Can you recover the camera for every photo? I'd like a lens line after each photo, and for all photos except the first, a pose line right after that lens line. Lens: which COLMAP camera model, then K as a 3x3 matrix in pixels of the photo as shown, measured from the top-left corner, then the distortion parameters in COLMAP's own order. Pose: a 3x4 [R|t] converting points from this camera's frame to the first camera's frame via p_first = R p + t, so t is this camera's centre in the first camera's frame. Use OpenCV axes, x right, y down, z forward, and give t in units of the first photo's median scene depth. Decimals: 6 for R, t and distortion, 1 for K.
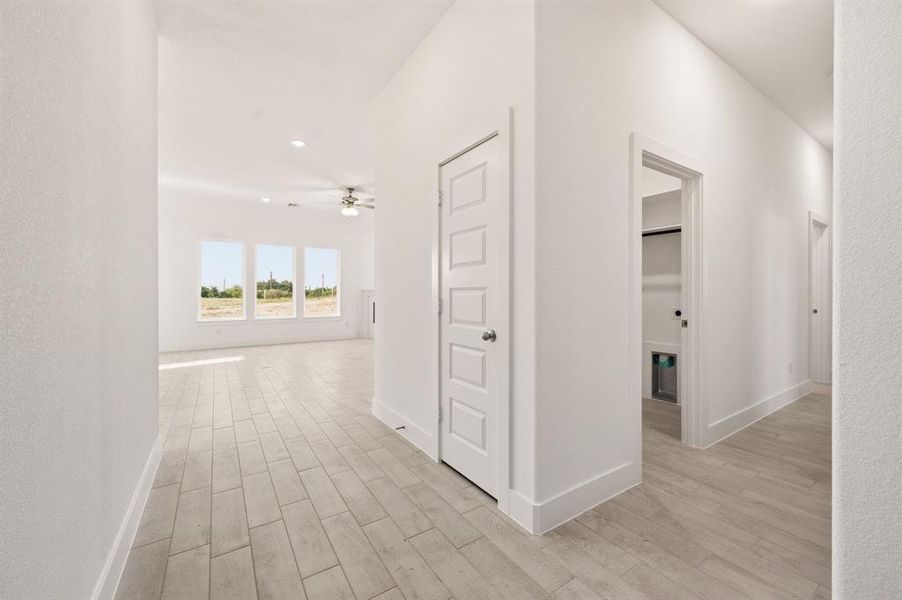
lens RADIAL K [[358.5, 0, 453.9], [0, 358.5, 295.4], [0, 0, 1]] dist [0.003545, 0.000056]
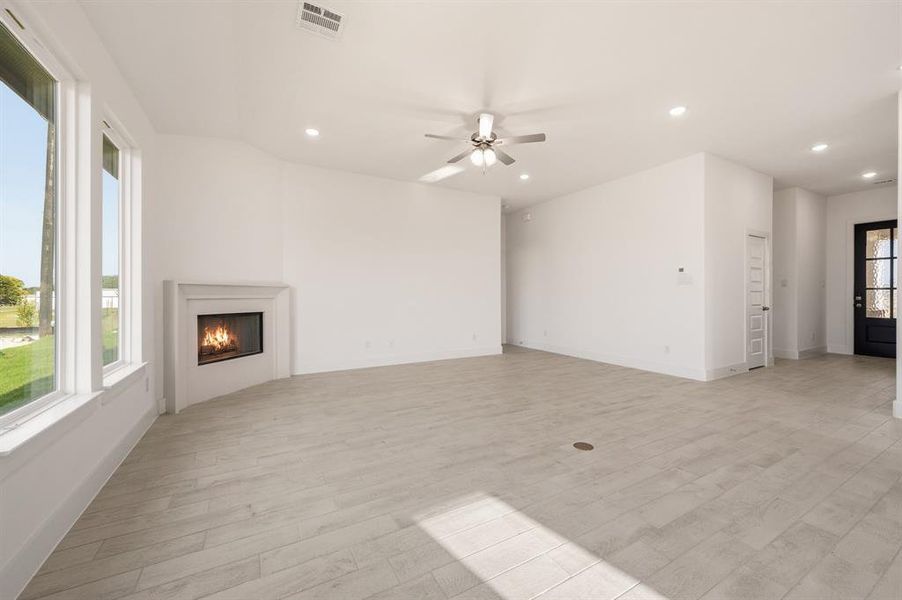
lens RADIAL K [[358.5, 0, 454.0], [0, 358.5, 297.1], [0, 0, 1]] dist [0.003545, 0.000056]
pose [[0.069053, -0.001829, 0.997611, -0.898948], [0.006527, 0.999978, 0.001381, 0.000995], [-0.997592, 0.006416, 0.069063, 1.012839]]
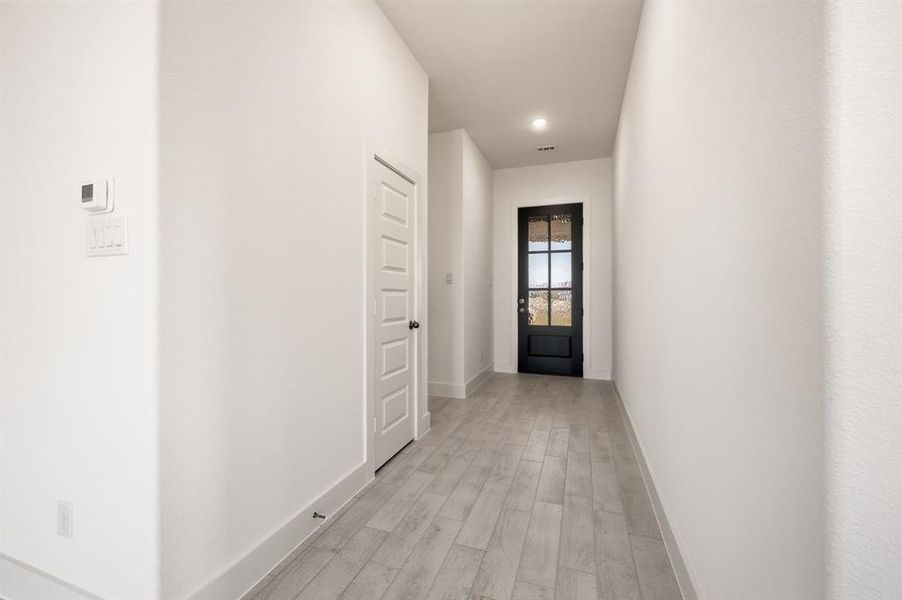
lens RADIAL K [[358.5, 0, 455.9], [0, 358.5, 301.5], [0, 0, 1]] dist [0.003545, 0.000056]
pose [[-0.601932, -0.007301, 0.798514, -0.350256], [0.006809, 0.999875, 0.014274, 0.000789], [-0.798518, 0.014029, -0.601807, 0.537241]]
